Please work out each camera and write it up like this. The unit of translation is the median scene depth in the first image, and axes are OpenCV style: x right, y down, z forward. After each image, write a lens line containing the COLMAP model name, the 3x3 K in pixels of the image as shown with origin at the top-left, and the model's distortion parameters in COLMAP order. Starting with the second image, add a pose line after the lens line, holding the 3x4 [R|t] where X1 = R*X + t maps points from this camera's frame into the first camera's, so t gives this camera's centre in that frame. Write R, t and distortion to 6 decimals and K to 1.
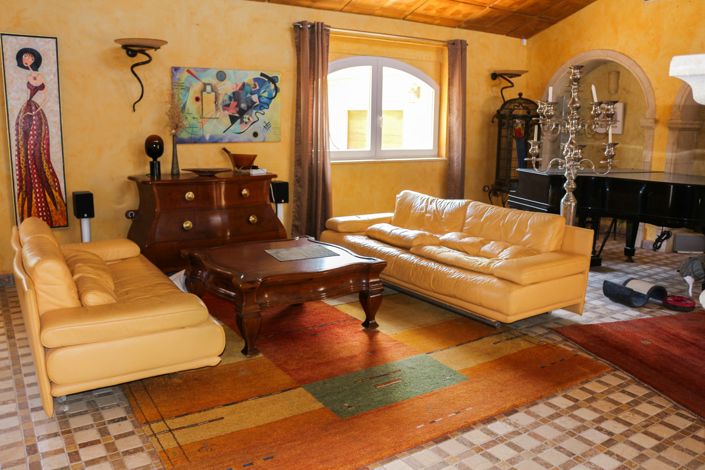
lens RADIAL K [[583.2, 0, 334.8], [0, 583.2, 230.4], [0, 0, 1]] dist [-0.120025, 0.063793]
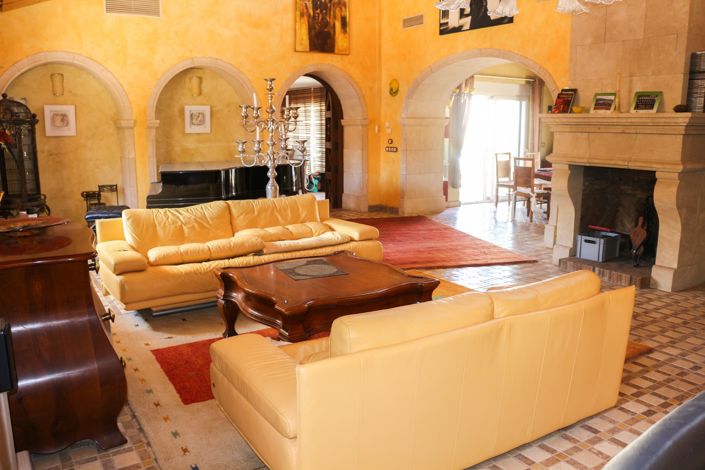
lens RADIAL K [[583.2, 0, 346.6], [0, 583.2, 233.4], [0, 0, 1]] dist [-0.120025, 0.063793]
pose [[0.012181, -0.195396, 0.980649, -0.664131], [0.189888, 0.963327, 0.189586, -0.126527], [-0.981730, 0.183904, 0.048837, 0.623338]]
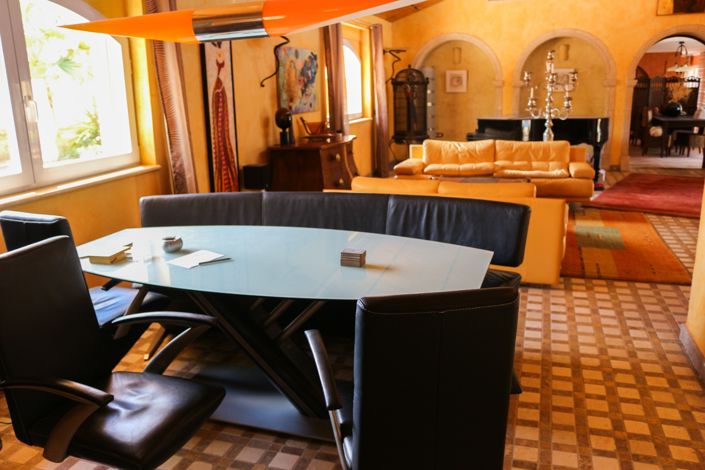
lens RADIAL K [[583.2, 0, 332.6], [0, 583.2, 228.8], [0, 0, 1]] dist [-0.120025, 0.063793]
pose [[0.788015, -0.179587, 0.588881, -0.842280], [0.152213, 0.983646, 0.096292, -0.028157], [-0.596544, 0.013756, 0.802463, 0.051092]]
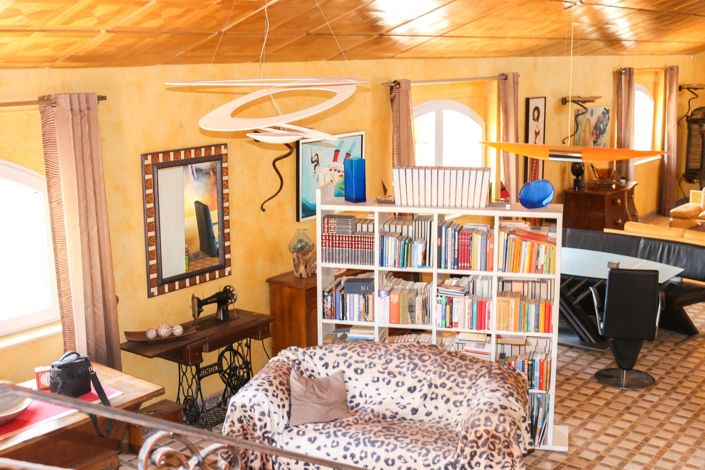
lens RADIAL K [[891.8, 0, 352.3], [0, 891.8, 236.1], [0, 0, 1]] dist [-0.058533, 0.000000]
pose [[0.937015, -0.089378, 0.337660, -1.421084], [0.084031, 0.995998, 0.030453, -0.085330], [-0.339031, -0.000161, 0.940775, -0.764448]]
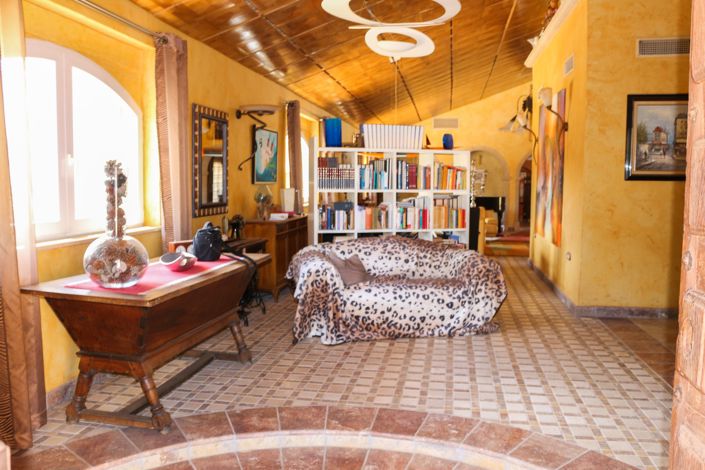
lens RADIAL K [[583.2, 0, 350.1], [0, 583.2, 234.2], [0, 0, 1]] dist [-0.120025, 0.063793]
pose [[0.680490, -0.078598, 0.728530, -1.762255], [0.145281, 0.988965, -0.029006, 0.077884], [-0.718211, 0.125580, 0.684399, -0.468169]]
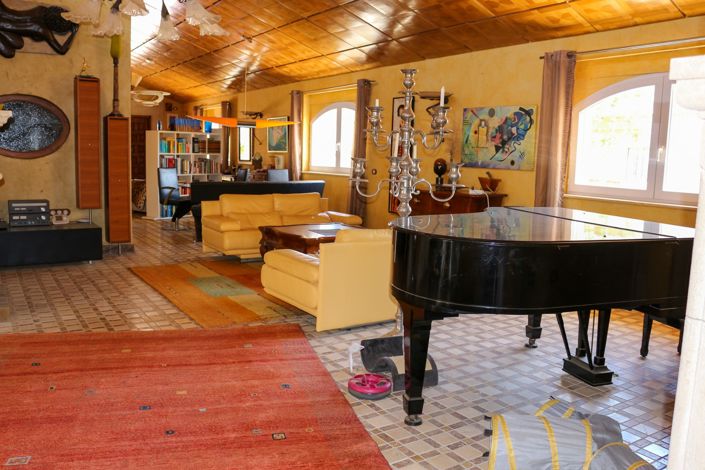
lens RADIAL K [[583.2, 0, 350.8], [0, 583.2, 236.0], [0, 0, 1]] dist [-0.120025, 0.063793]
pose [[0.020104, 0.140023, -0.989944, 0.993213], [-0.205483, 0.969585, 0.132971, -0.114155], [0.978454, 0.200744, 0.048265, 0.682219]]
